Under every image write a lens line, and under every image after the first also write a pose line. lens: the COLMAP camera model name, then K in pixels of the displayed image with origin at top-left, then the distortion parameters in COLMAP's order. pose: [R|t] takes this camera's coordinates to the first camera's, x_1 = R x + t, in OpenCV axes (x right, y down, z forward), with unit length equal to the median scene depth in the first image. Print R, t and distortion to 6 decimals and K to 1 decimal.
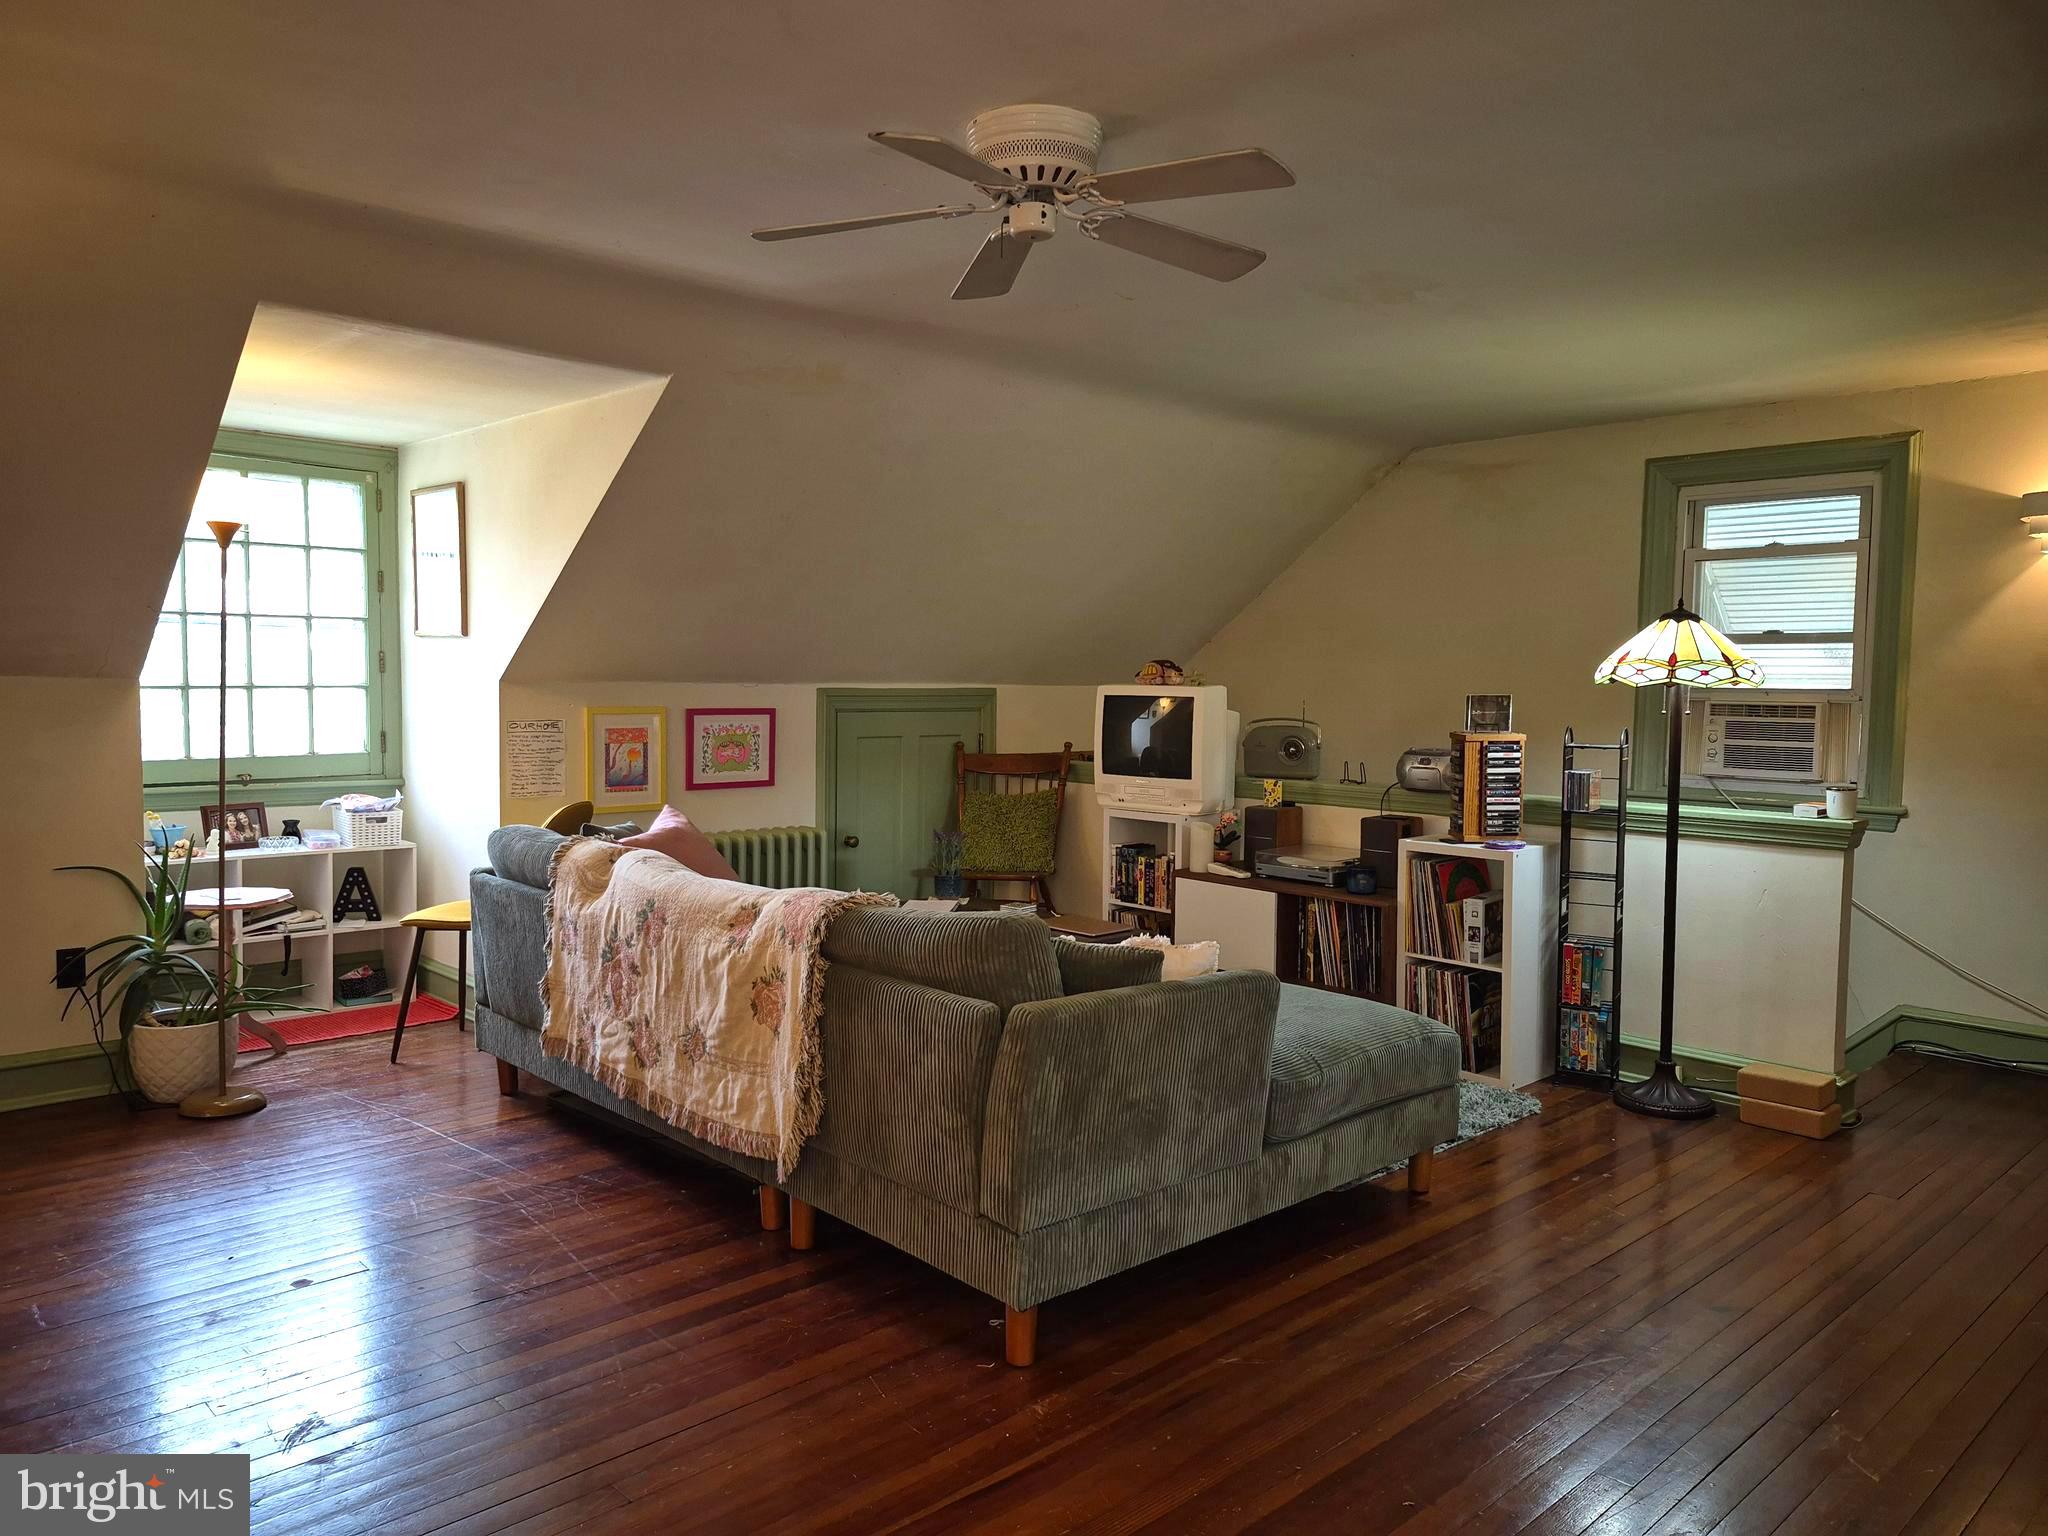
lens RADIAL K [[1417.1, 0, 1029.5], [0, 1417.1, 775.7], [0, 0, 1]] dist [0.100035, -0.118248]
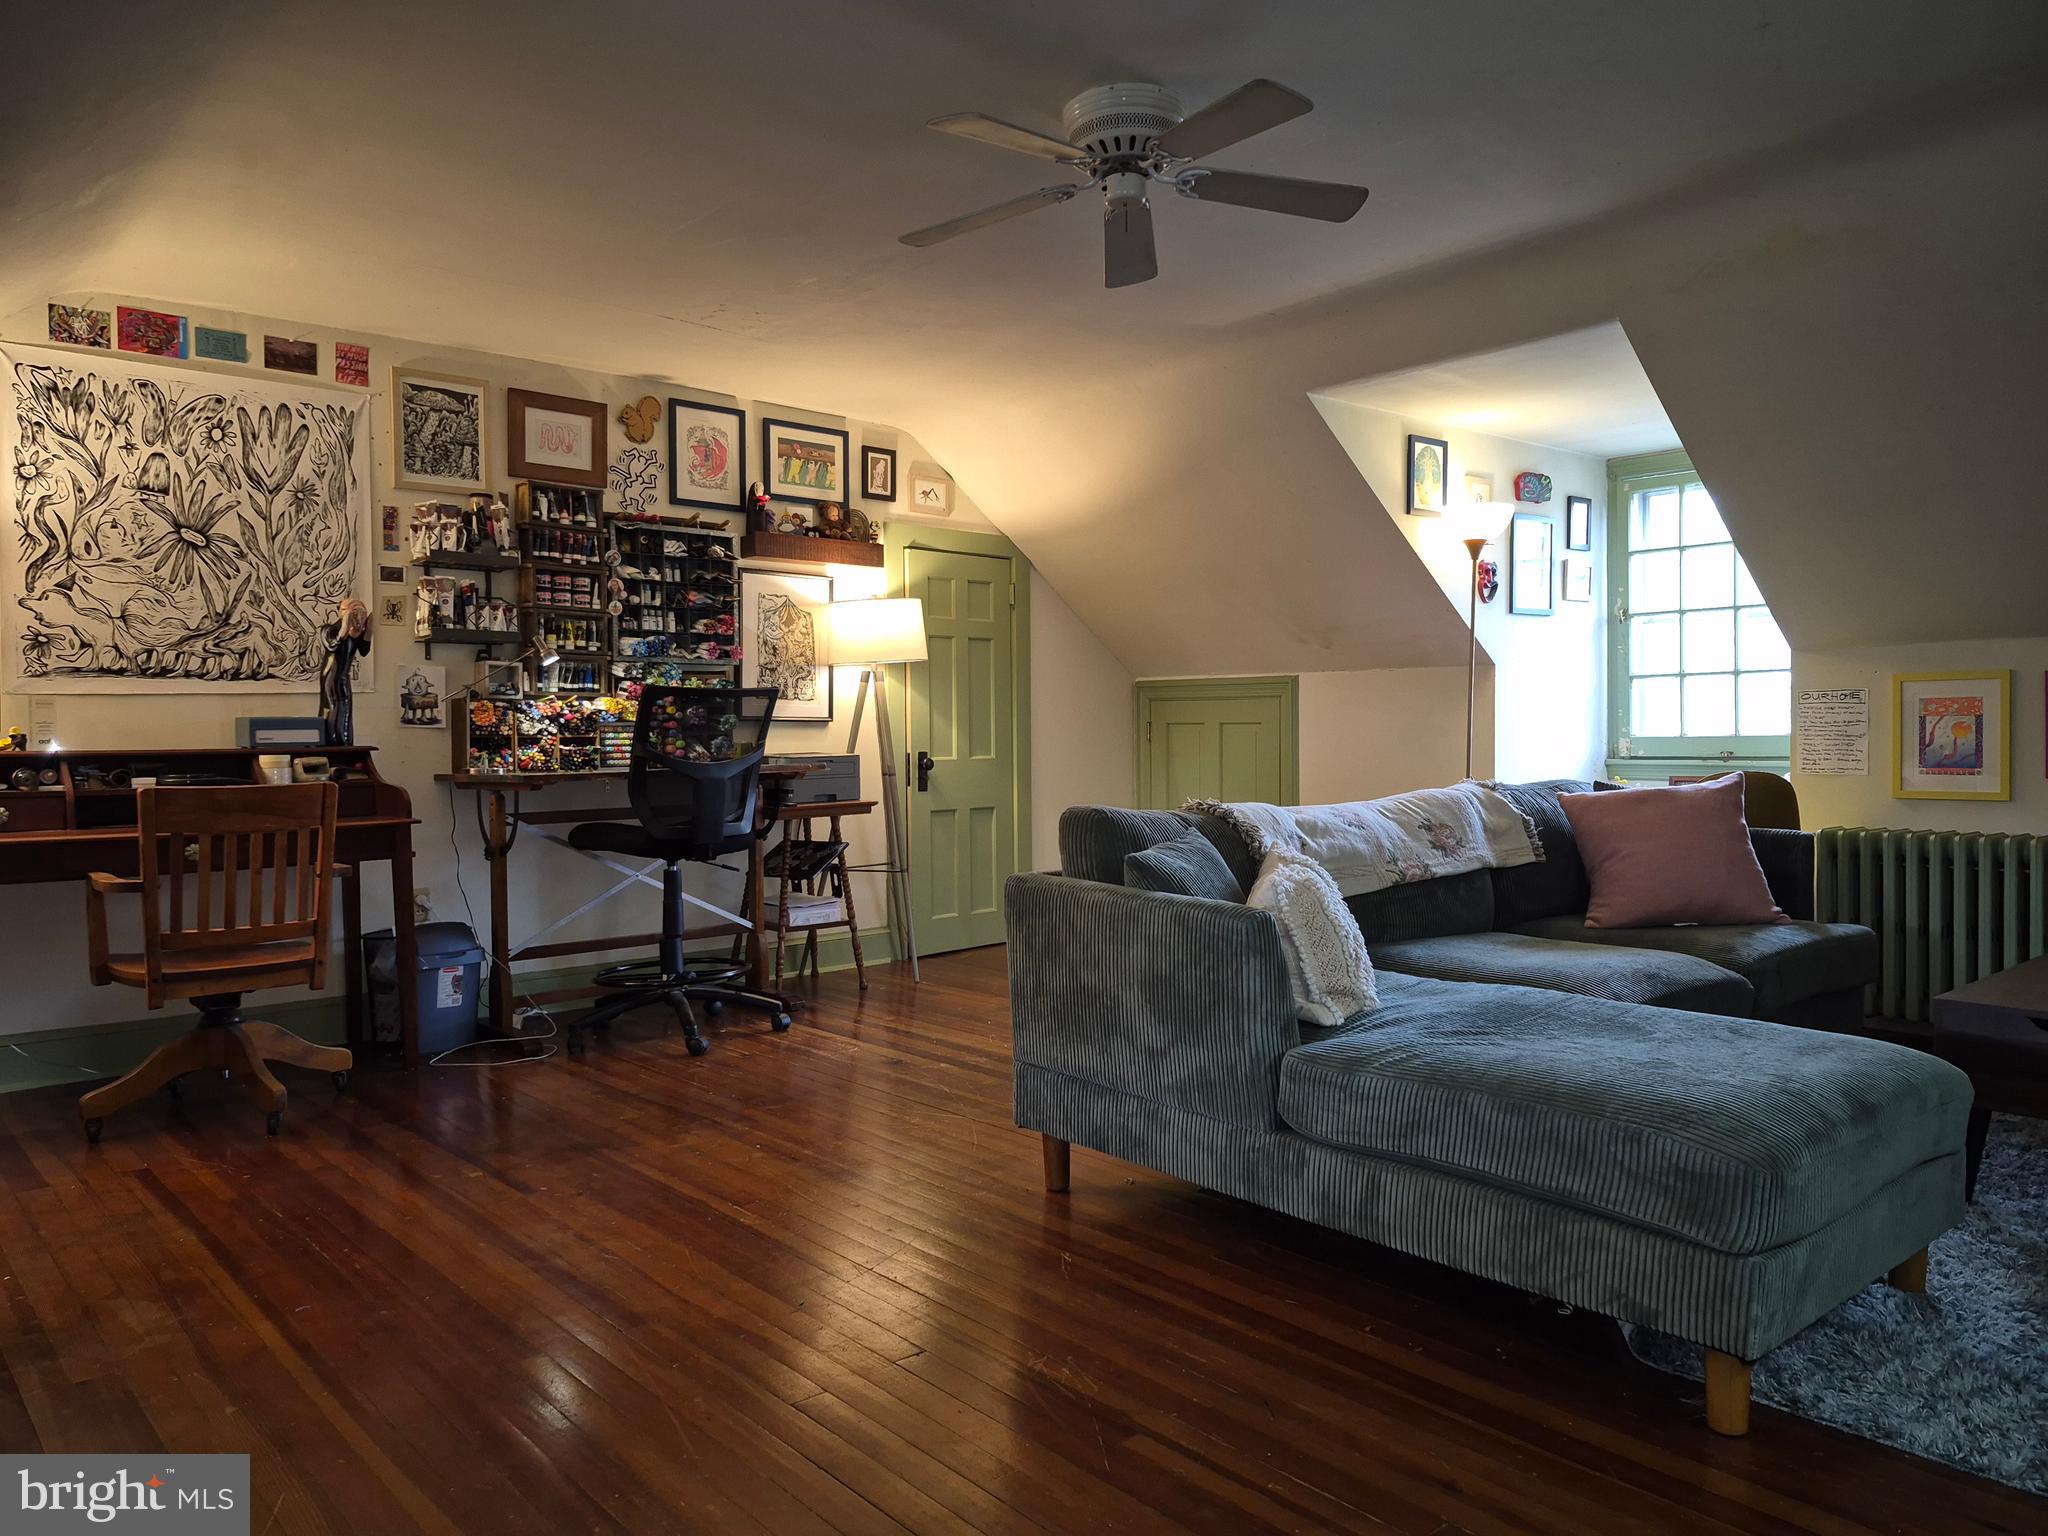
lens RADIAL K [[1402.7, 0, 1024.0], [0, 1402.7, 768.0], [0, 0, 1]] dist [0.092392, -0.108405]
pose [[-0.042564, 0.012795, -0.999012, 0.656228], [-0.057951, 0.998203, 0.015254, 0.029987], [0.997412, 0.058543, -0.041746, 0.576867]]
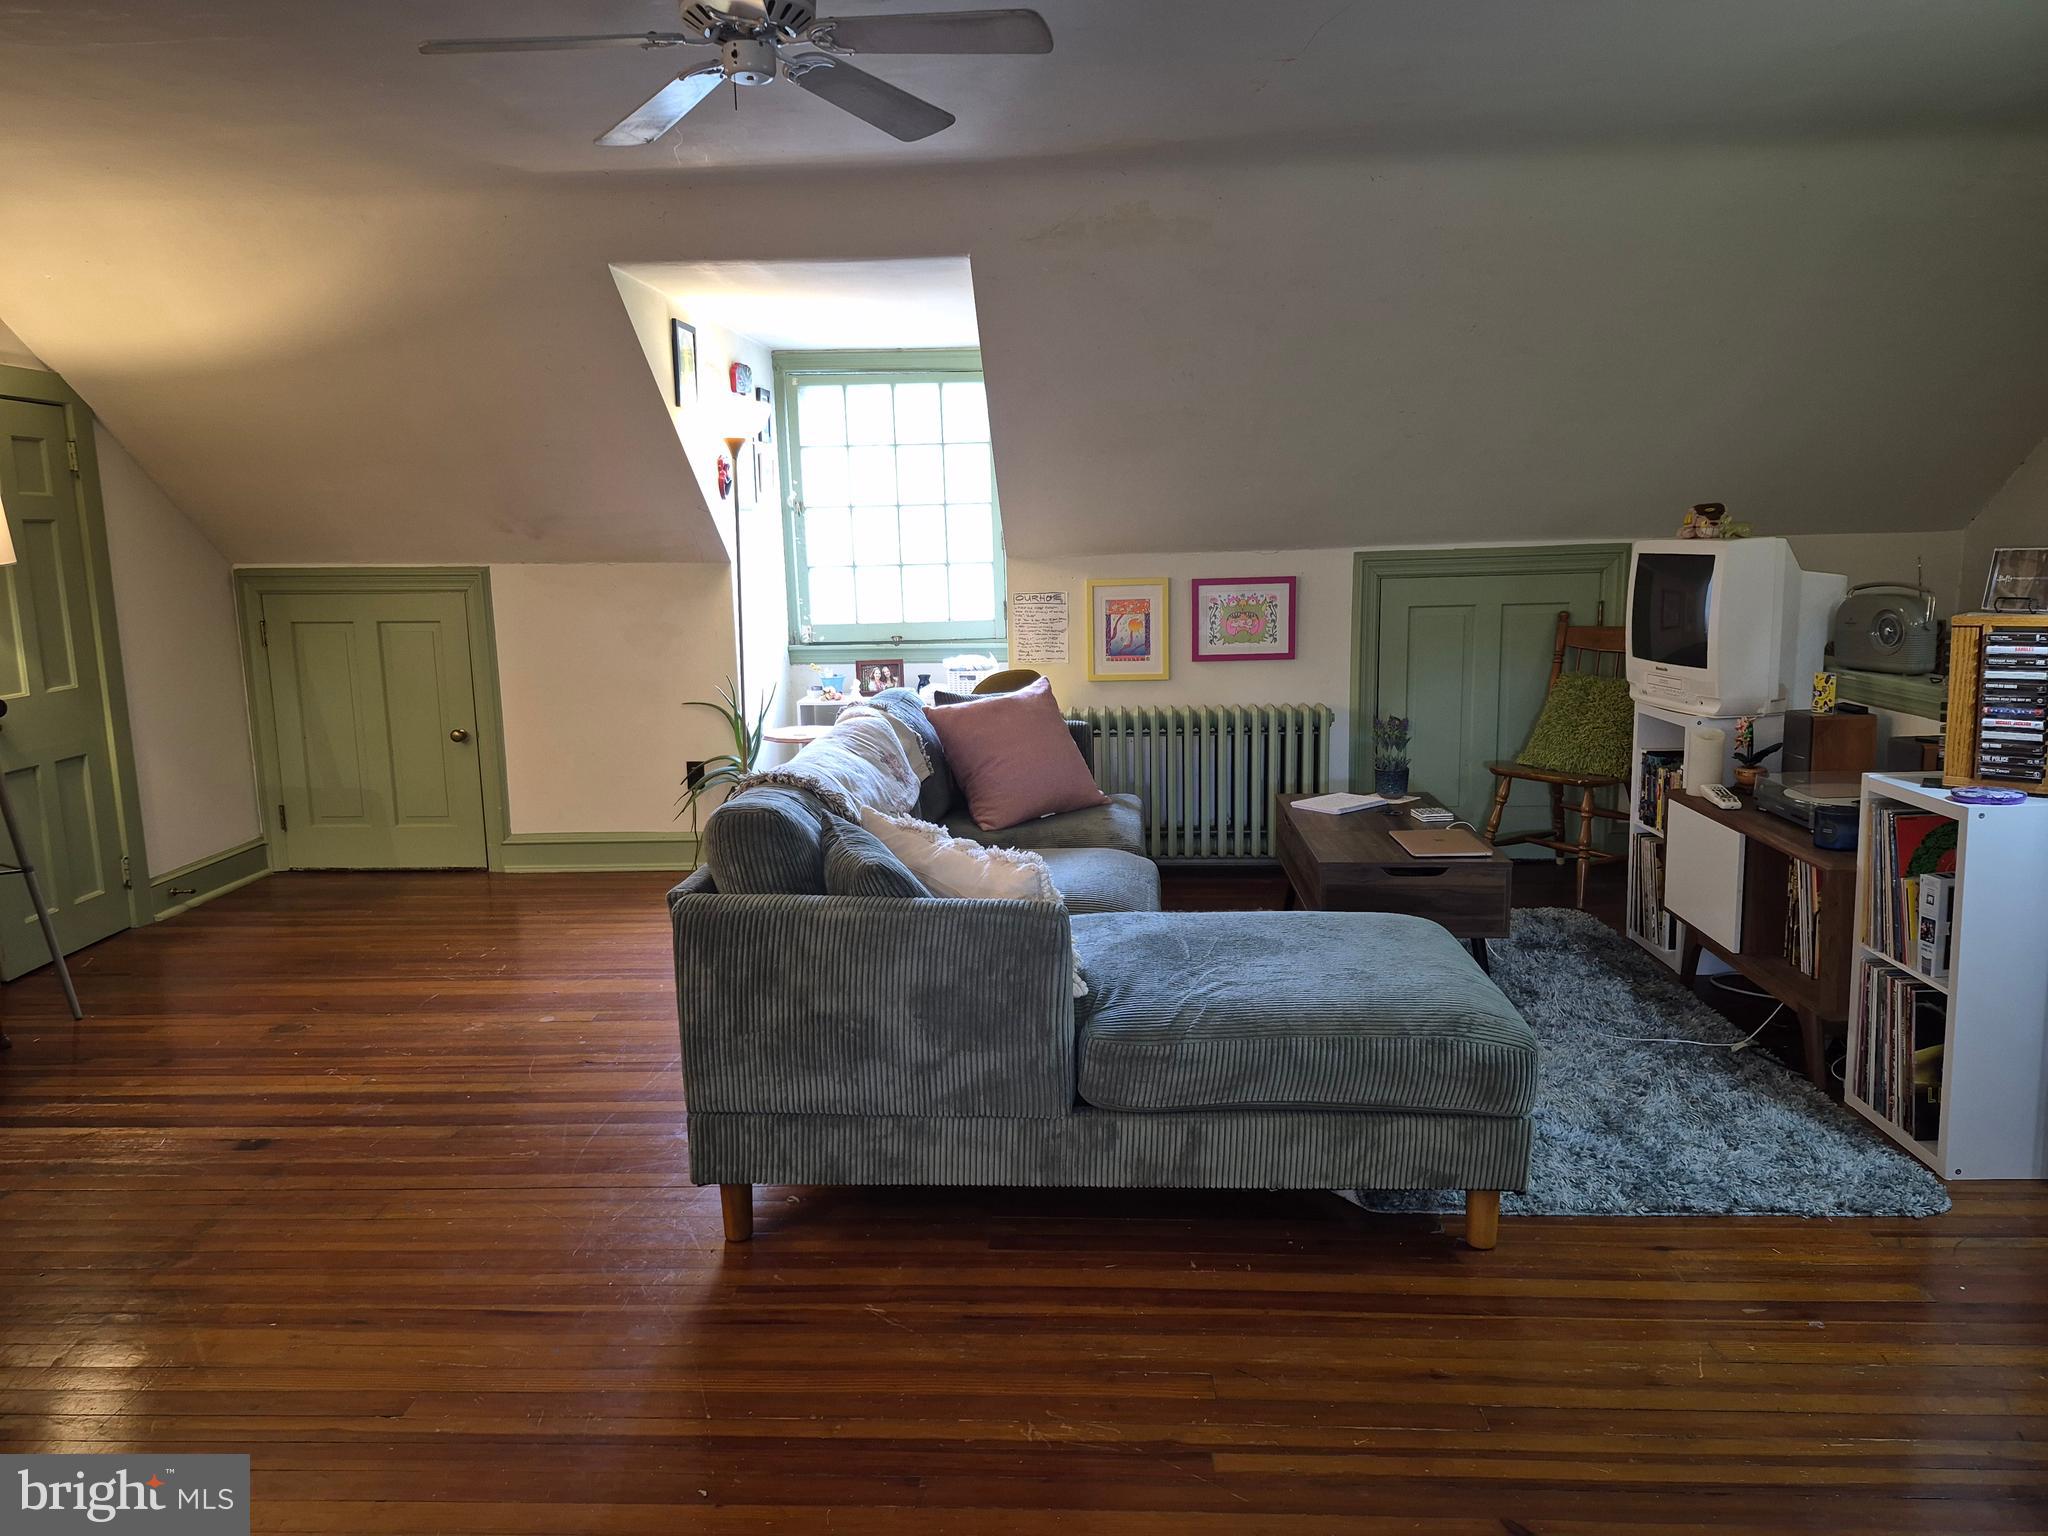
lens RADIAL K [[1417.1, 0, 1029.5], [0, 1417.1, 775.7], [0, 0, 1]] dist [0.100035, -0.118248]
pose [[0.687257, 0.092807, -0.720462, 0.488111], [-0.018501, 0.993720, 0.110358, -0.021269], [0.726179, -0.062515, 0.684657, 0.269307]]
